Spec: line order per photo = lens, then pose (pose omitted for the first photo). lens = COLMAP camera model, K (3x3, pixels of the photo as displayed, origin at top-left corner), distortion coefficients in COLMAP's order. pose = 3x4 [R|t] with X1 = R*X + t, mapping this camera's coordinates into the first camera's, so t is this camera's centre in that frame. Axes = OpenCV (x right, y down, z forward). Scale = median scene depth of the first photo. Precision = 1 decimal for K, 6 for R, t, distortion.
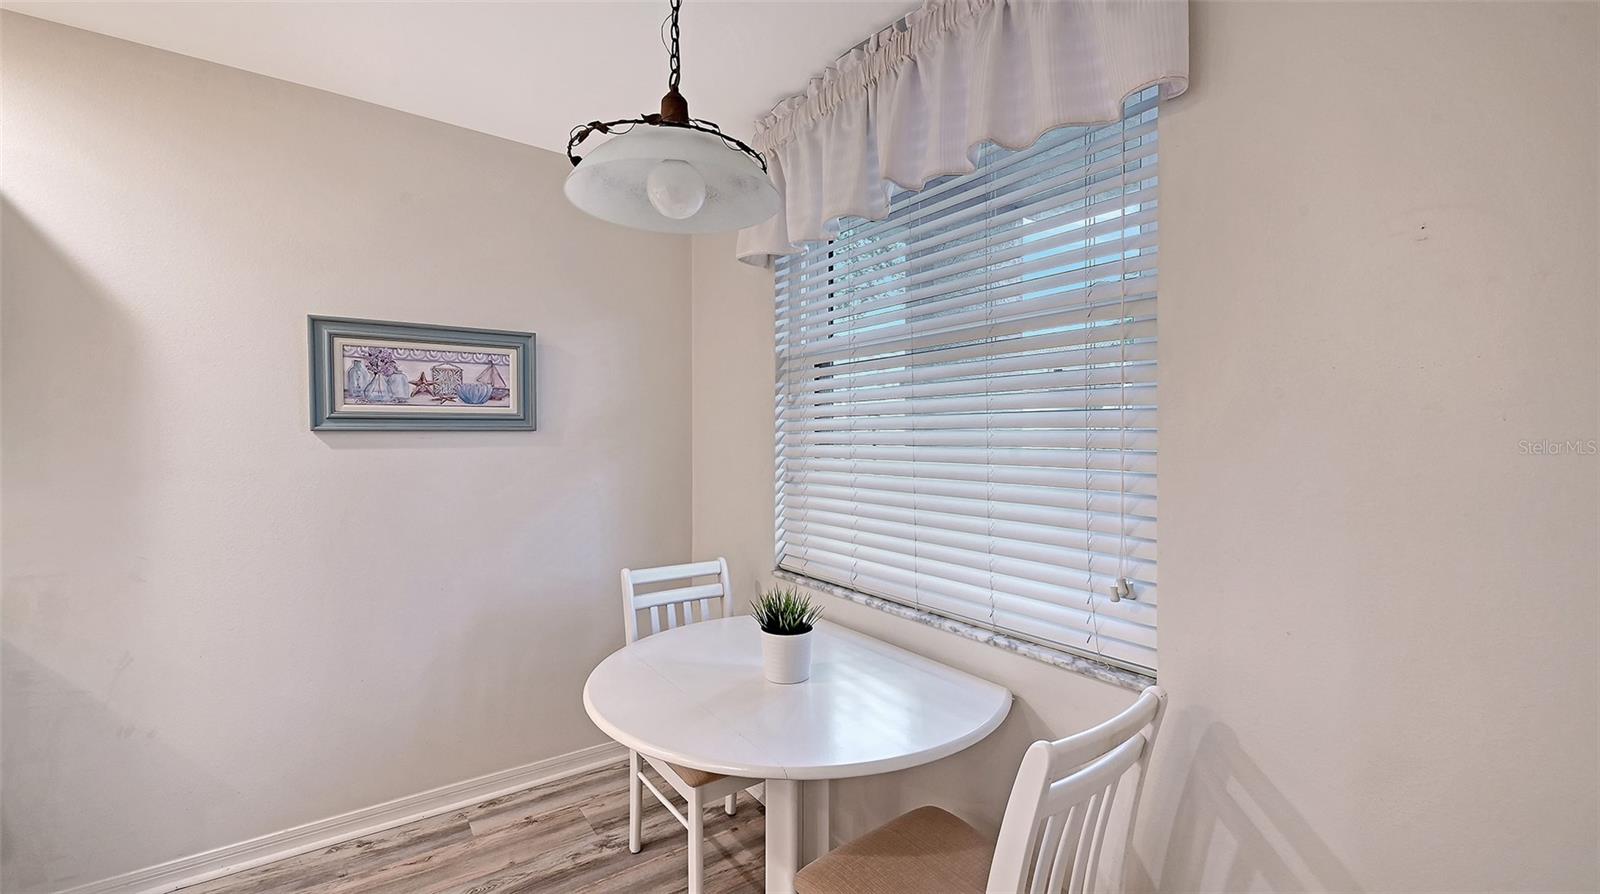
lens RADIAL K [[648.0, 0, 814.4], [0, 648.0, 437.3], [0, 0, 1]] dist [-0.000351, 0.000161]
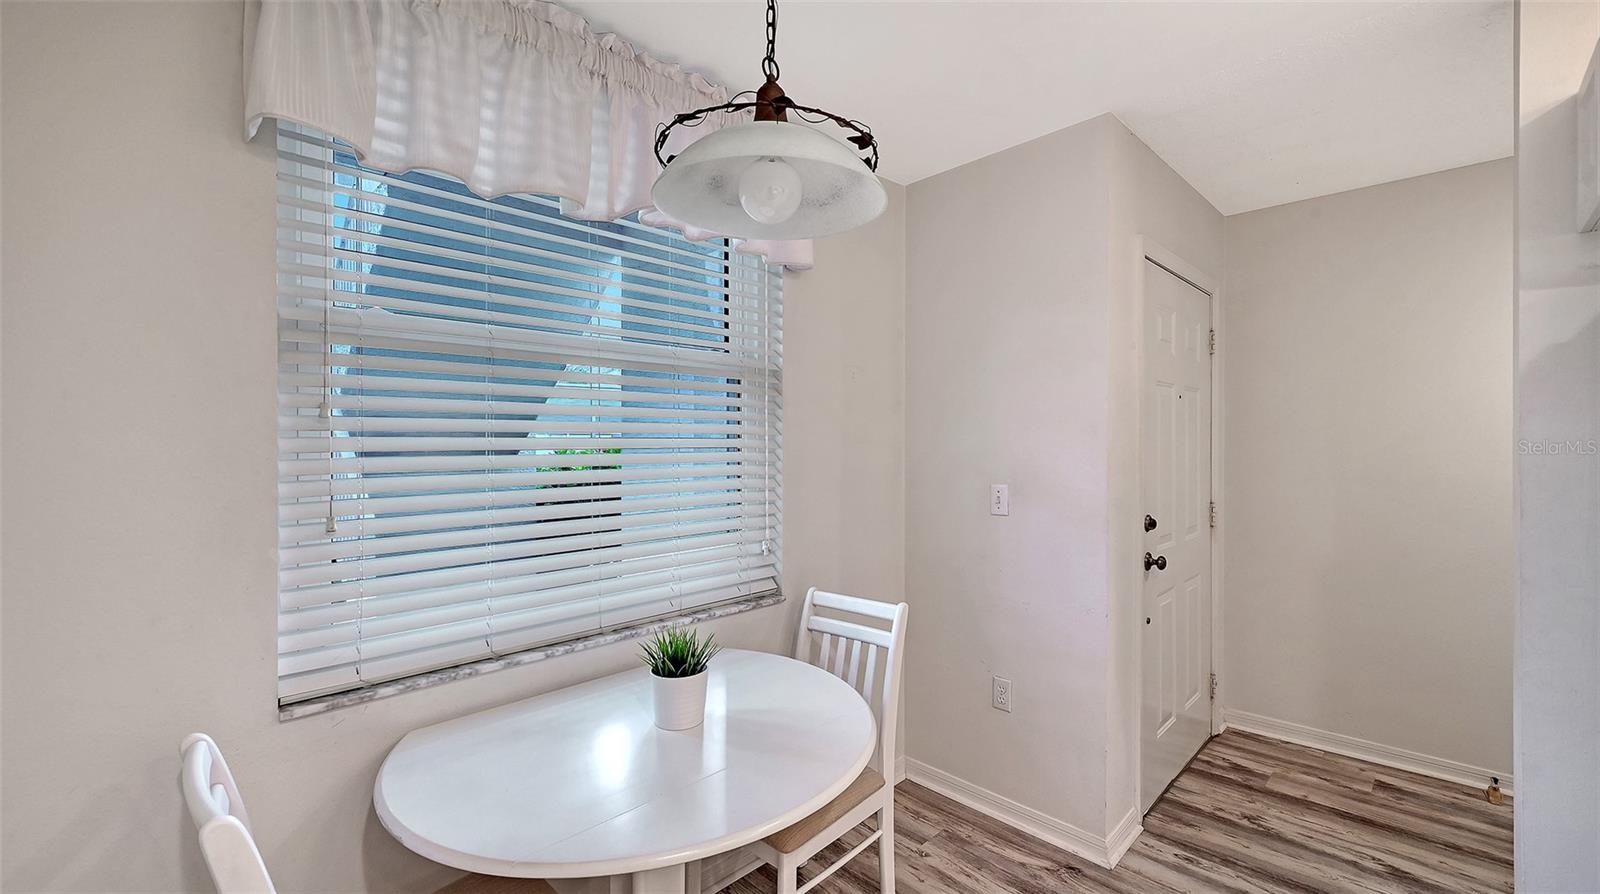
lens RADIAL K [[648.0, 0, 814.4], [0, 648.0, 437.3], [0, 0, 1]] dist [-0.000351, 0.000161]
pose [[-0.148416, -0.024894, 0.988612, -0.888089], [-0.022091, 0.999517, 0.021852, -0.062760], [-0.988678, -0.018596, -0.148894, 0.868627]]
